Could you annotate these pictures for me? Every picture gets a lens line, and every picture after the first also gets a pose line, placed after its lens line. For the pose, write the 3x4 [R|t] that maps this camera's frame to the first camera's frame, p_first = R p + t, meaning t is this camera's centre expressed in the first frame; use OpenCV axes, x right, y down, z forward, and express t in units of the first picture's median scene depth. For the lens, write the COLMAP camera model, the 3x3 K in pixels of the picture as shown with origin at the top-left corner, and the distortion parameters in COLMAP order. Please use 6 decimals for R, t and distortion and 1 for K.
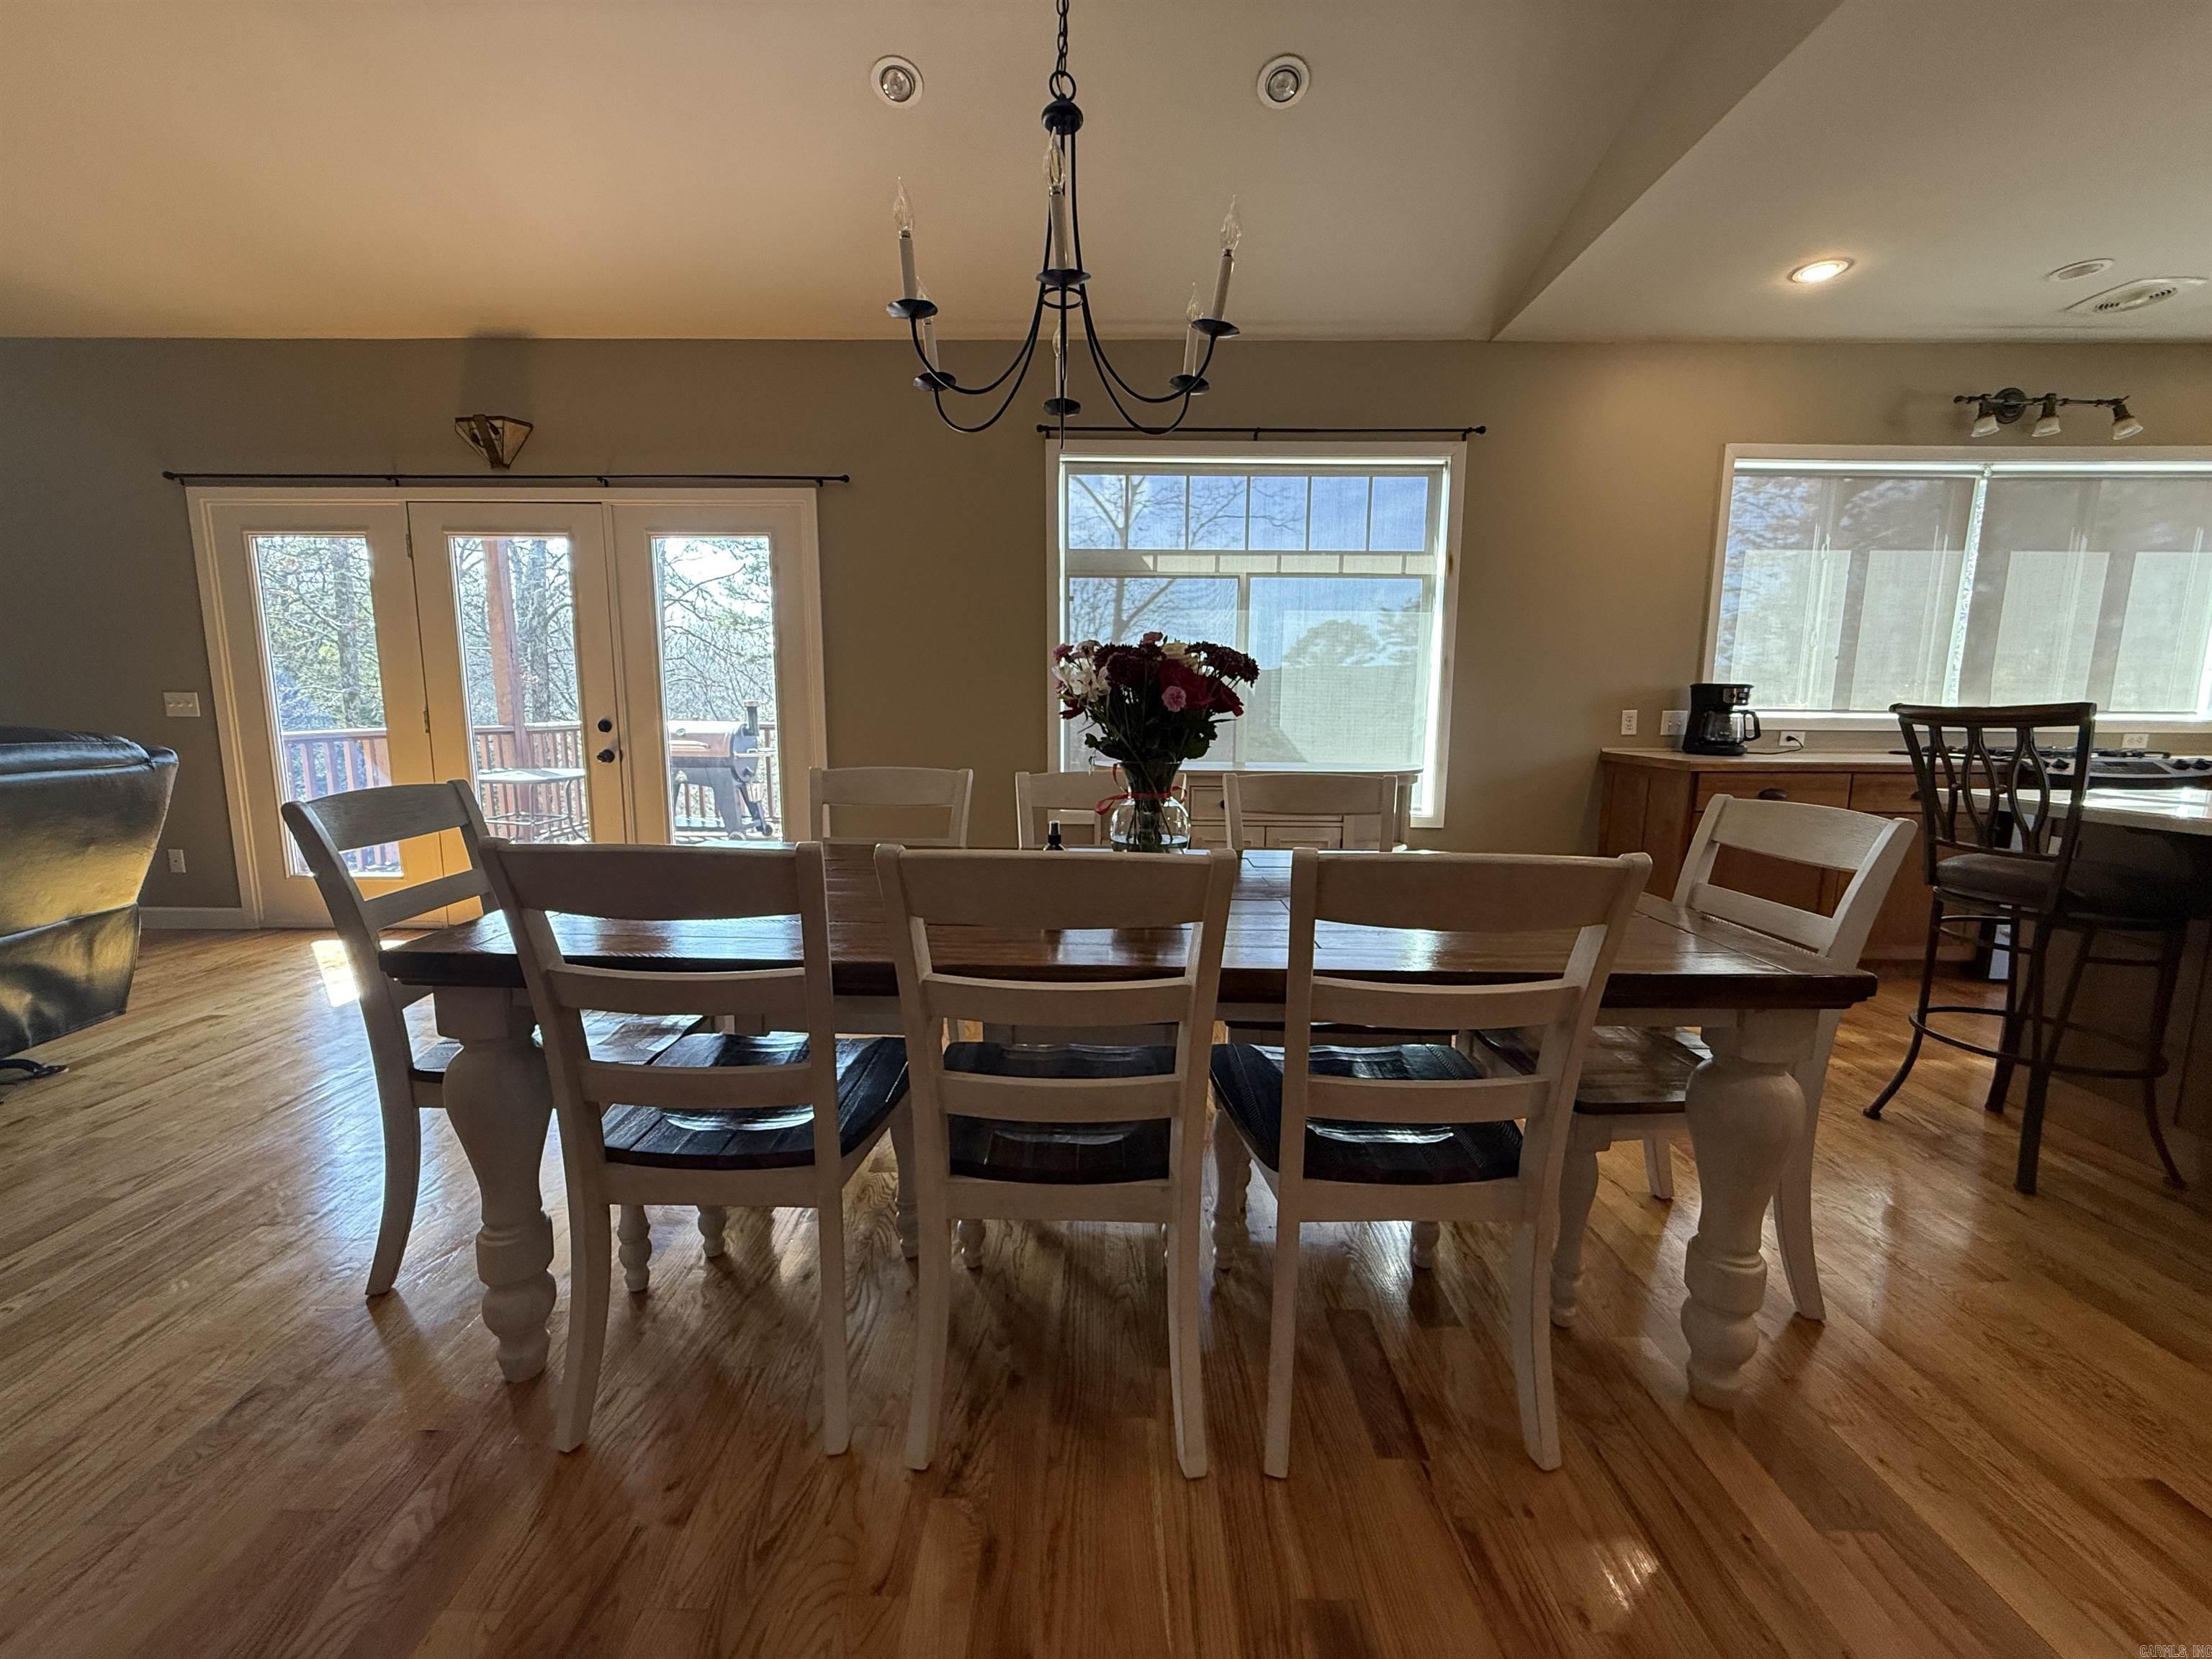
lens RADIAL K [[880.7, 0, 1098.1], [0, 880.7, 830.3], [0, 0, 1]] dist [0.000513, 0.000245]
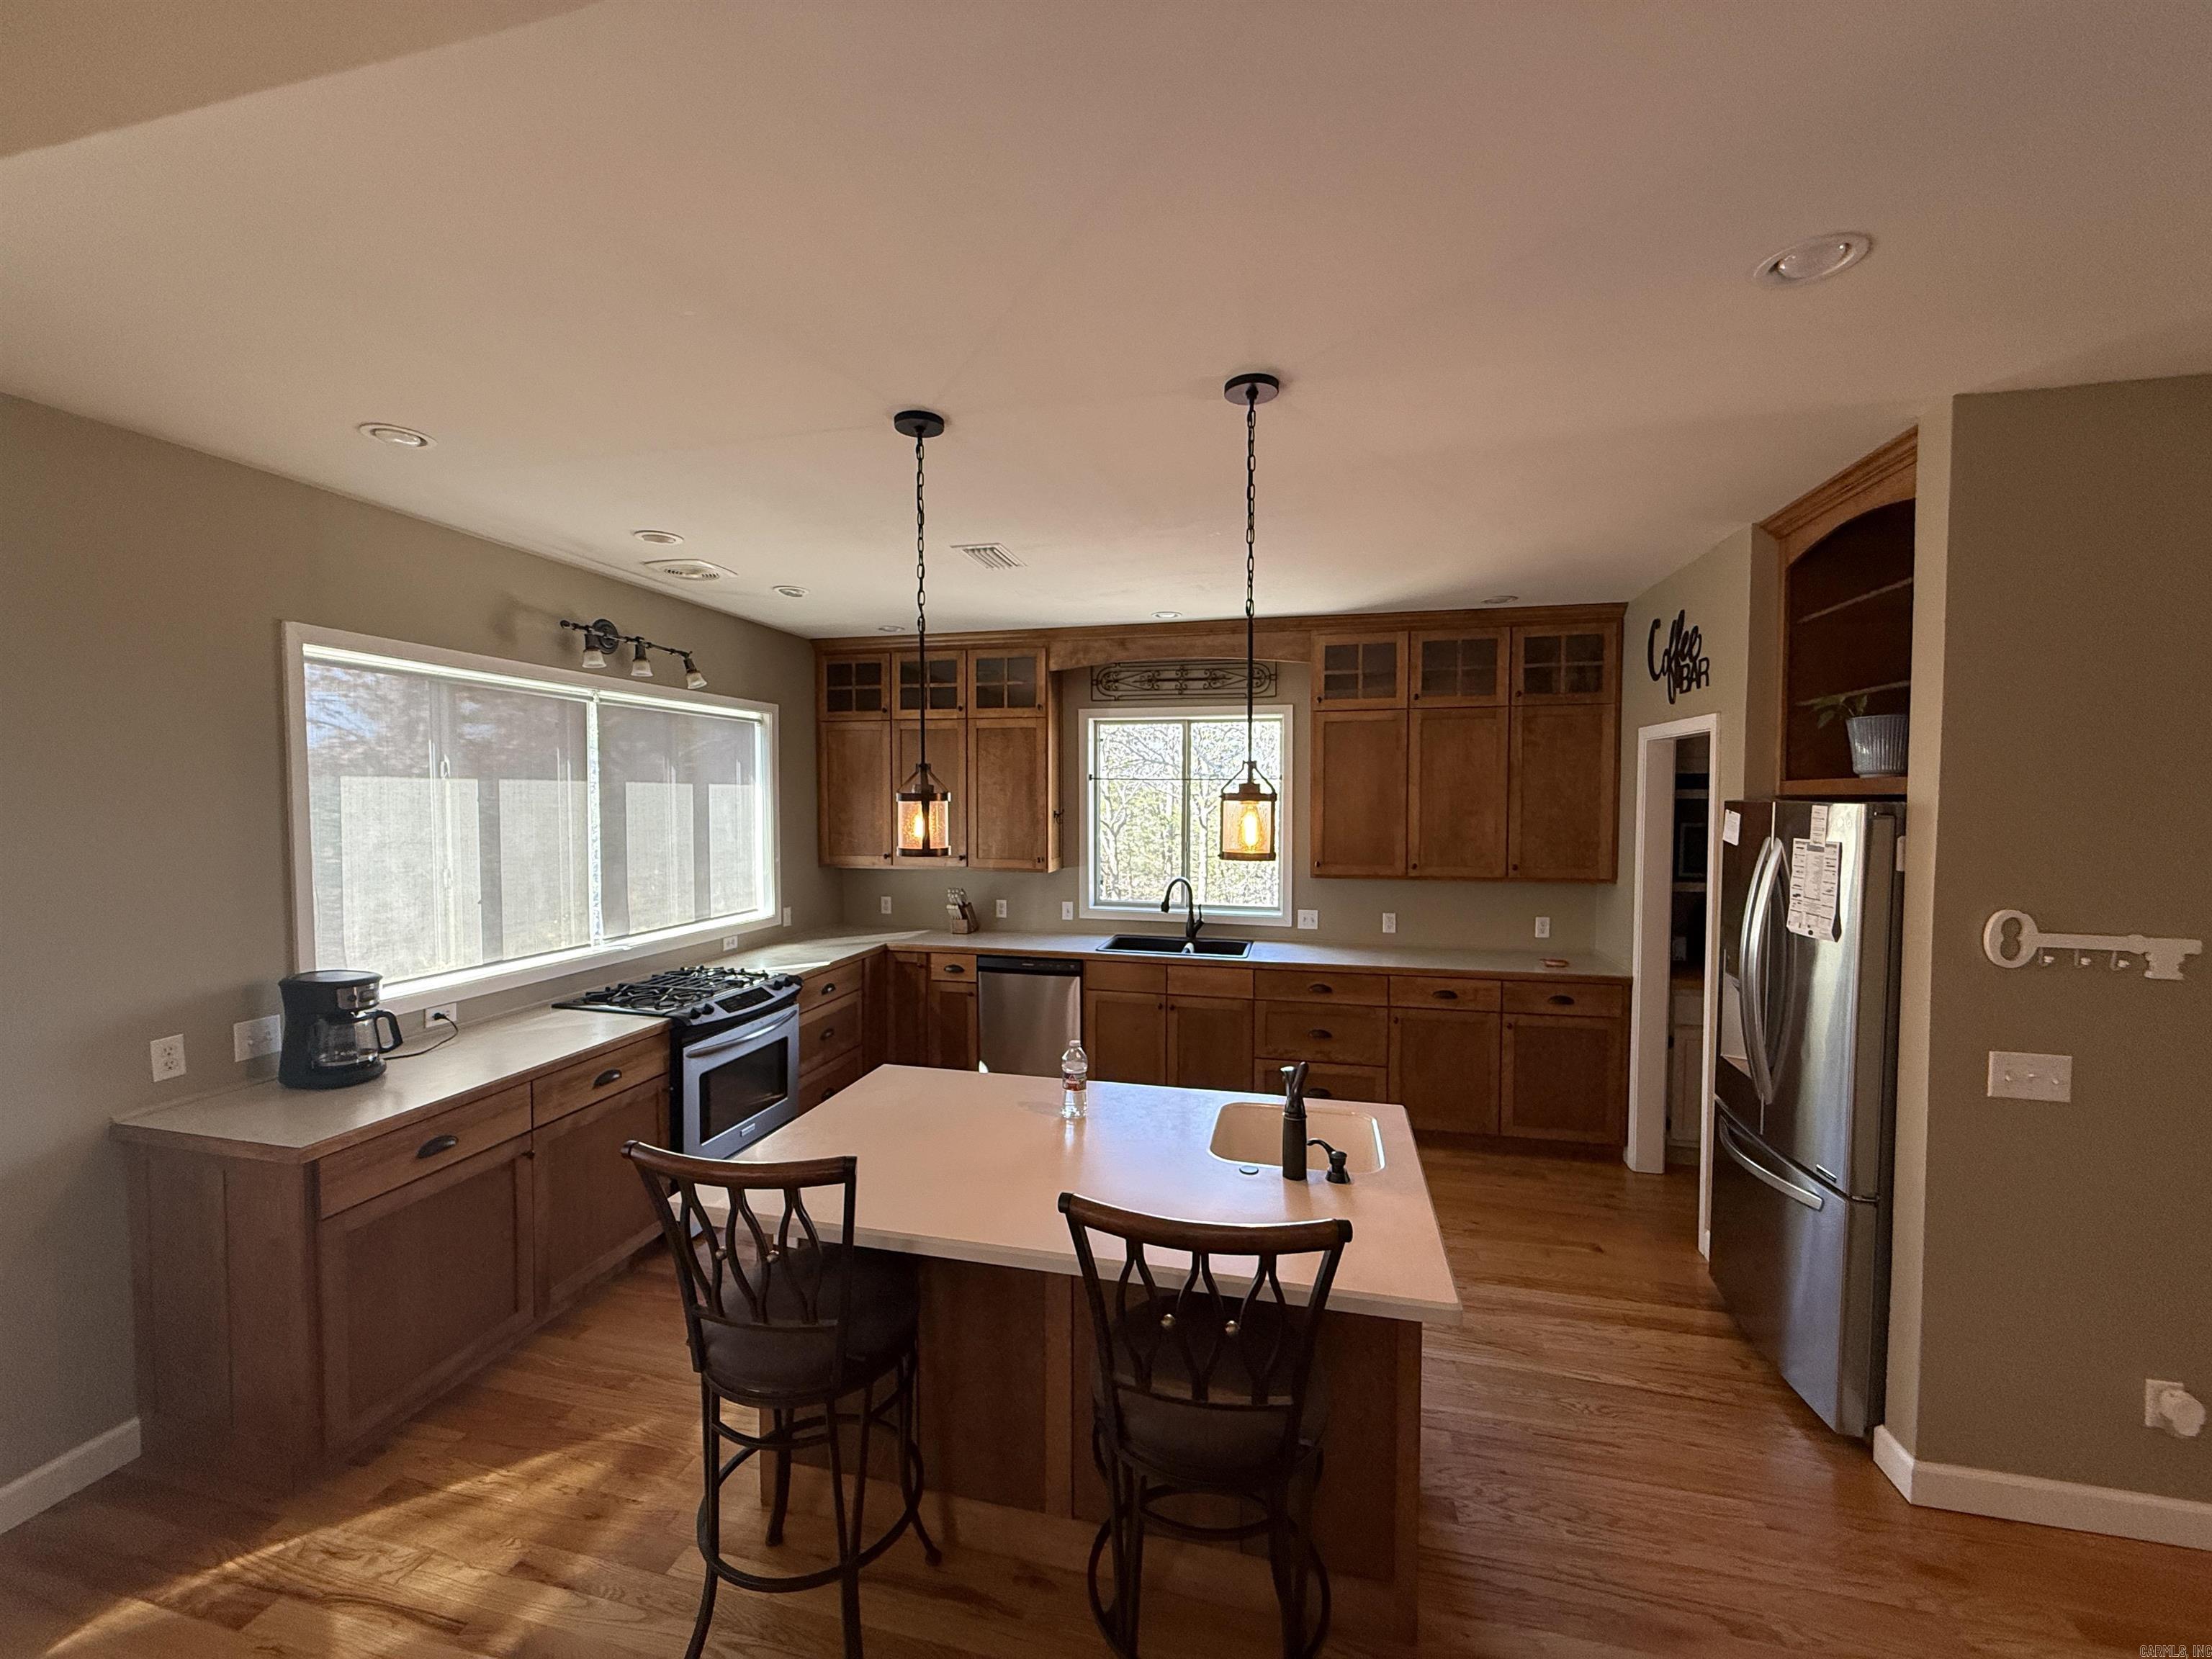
lens RADIAL K [[880.7, 0, 1107.1], [0, 880.7, 830.3], [0, 0, 1]] dist [0.000513, 0.000245]
pose [[0.225073, -0.043444, 0.973373, 0.189017], [0.138862, 0.990238, 0.012088, -0.196820], [-0.964396, 0.132444, 0.228909, 0.257467]]
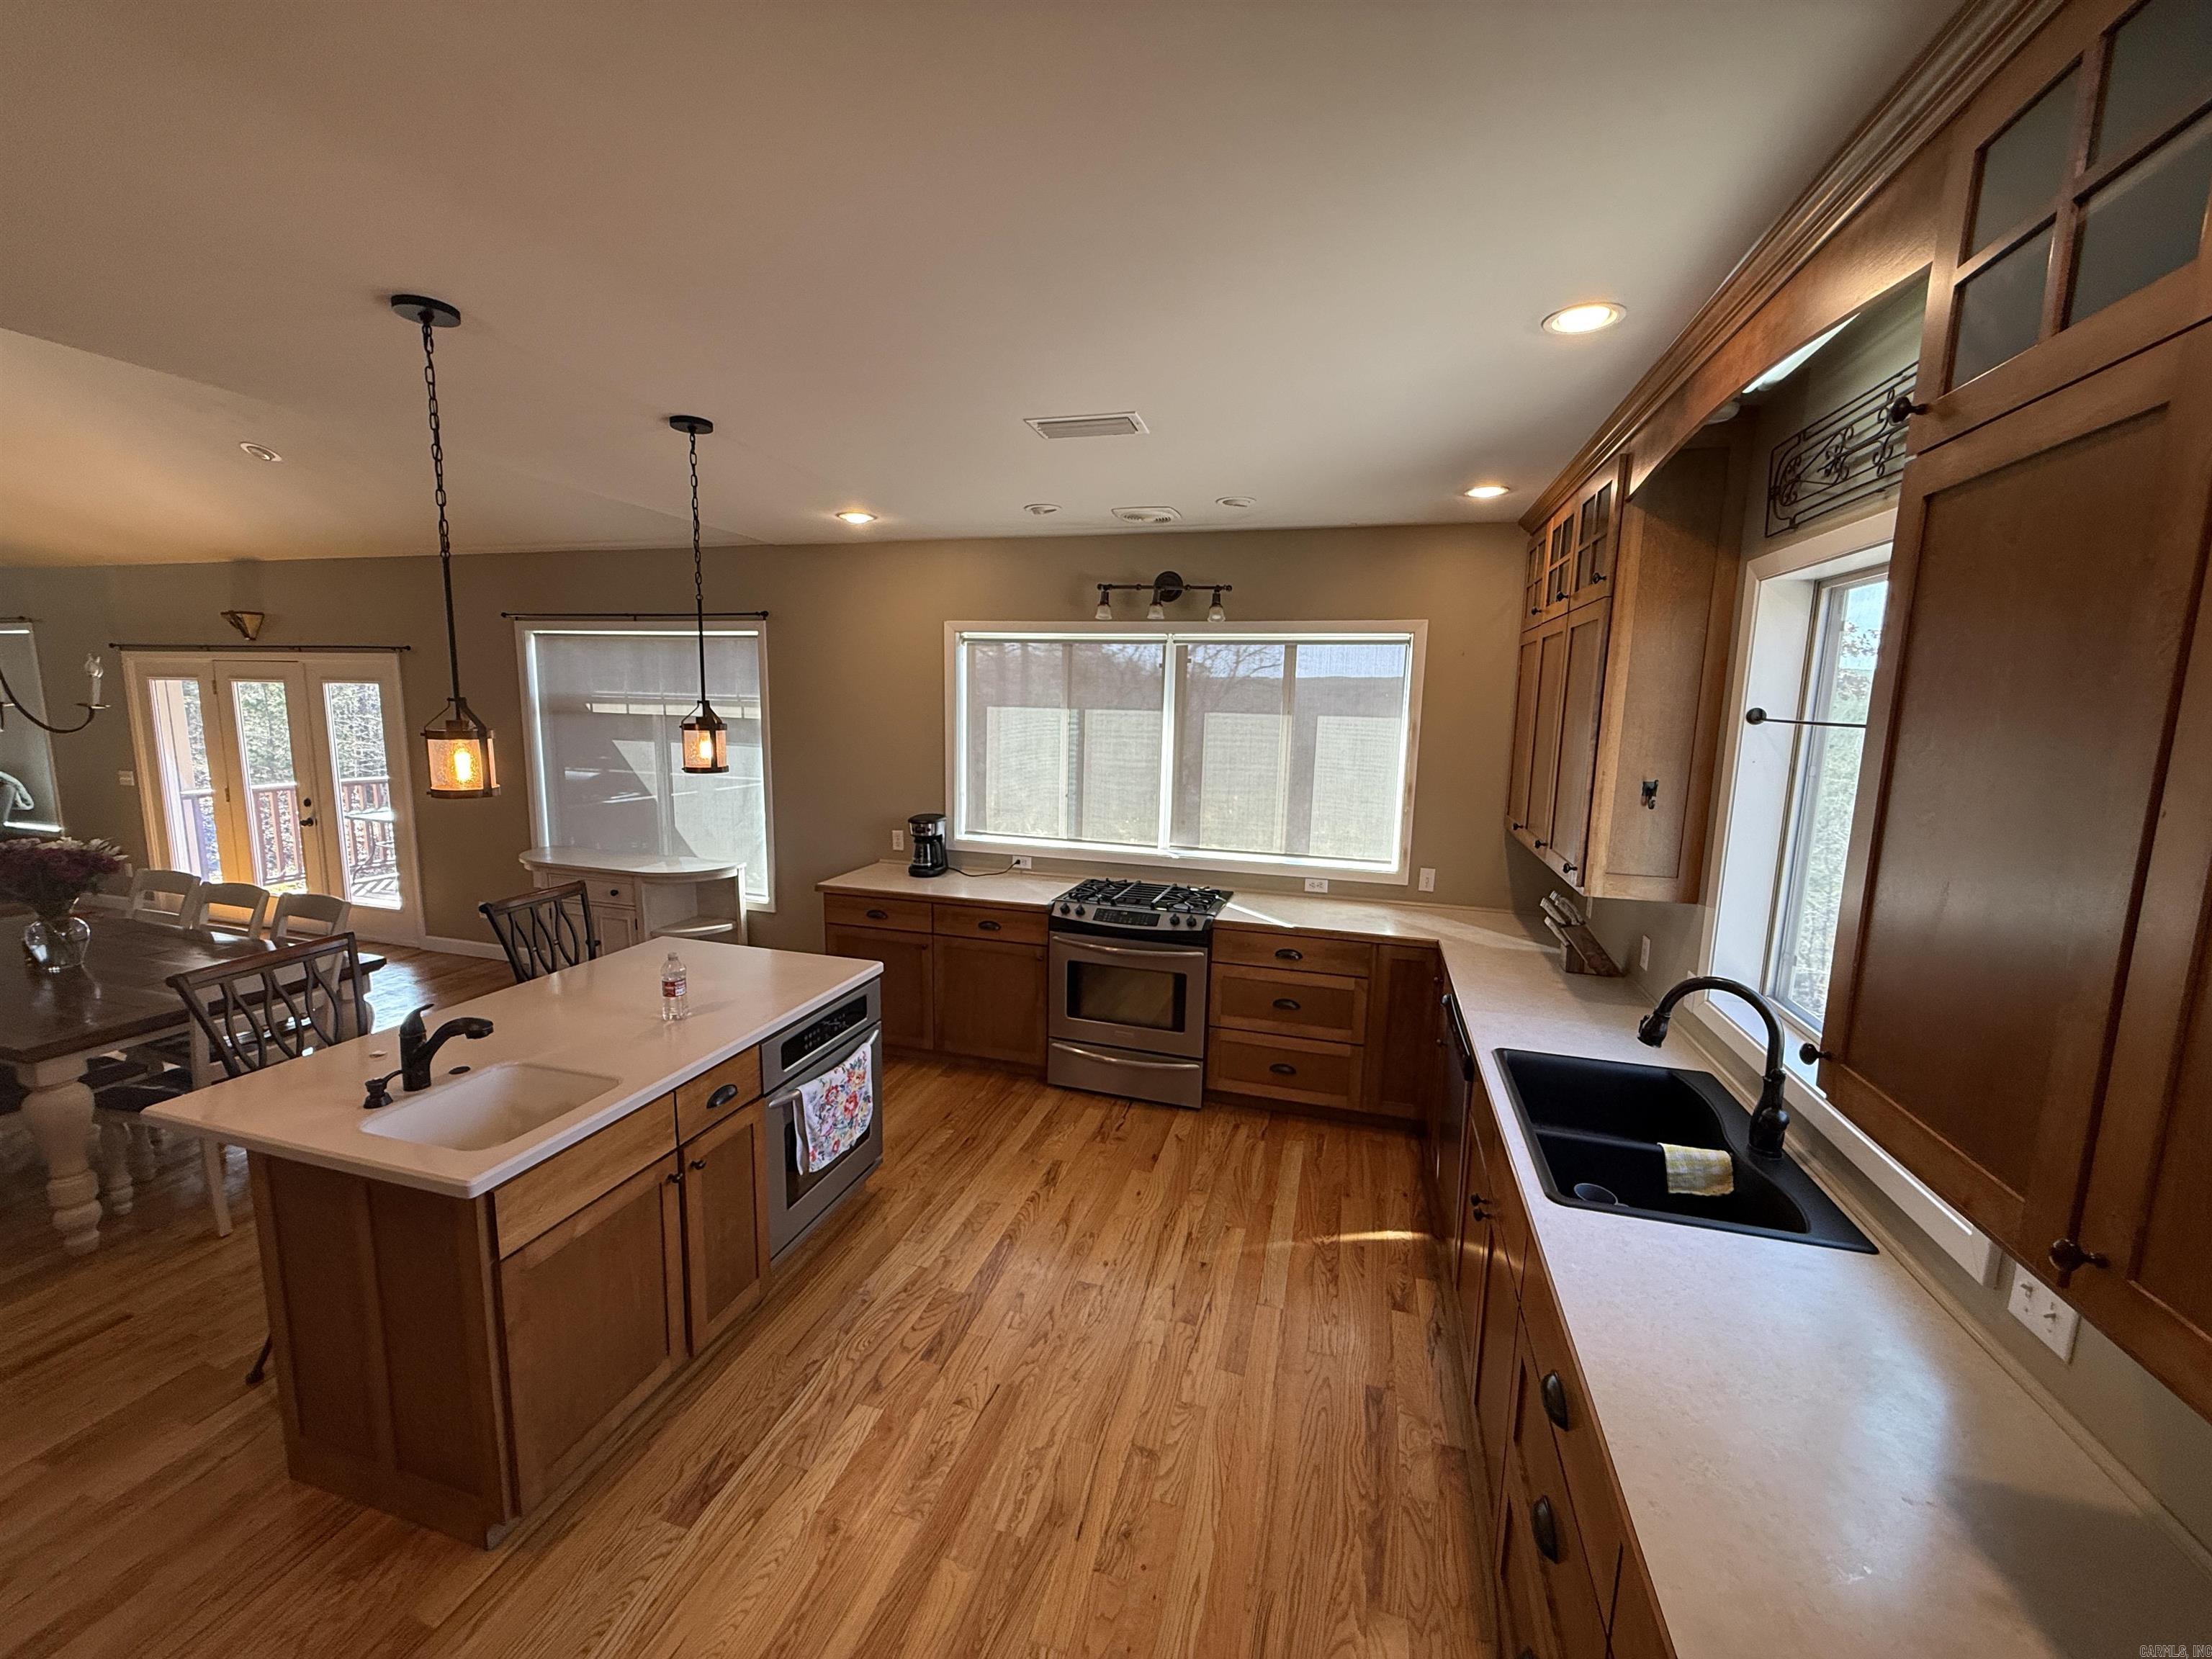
lens RADIAL K [[880.7, 0, 1100.9], [0, 880.7, 833.6], [0, 0, 1]] dist [0.000513, 0.000245]
pose [[0.960210, 0.058156, -0.273155, 1.243307], [-0.057103, 0.998298, 0.011812, -0.166816], [0.273377, 0.004256, 0.961897, -0.112787]]
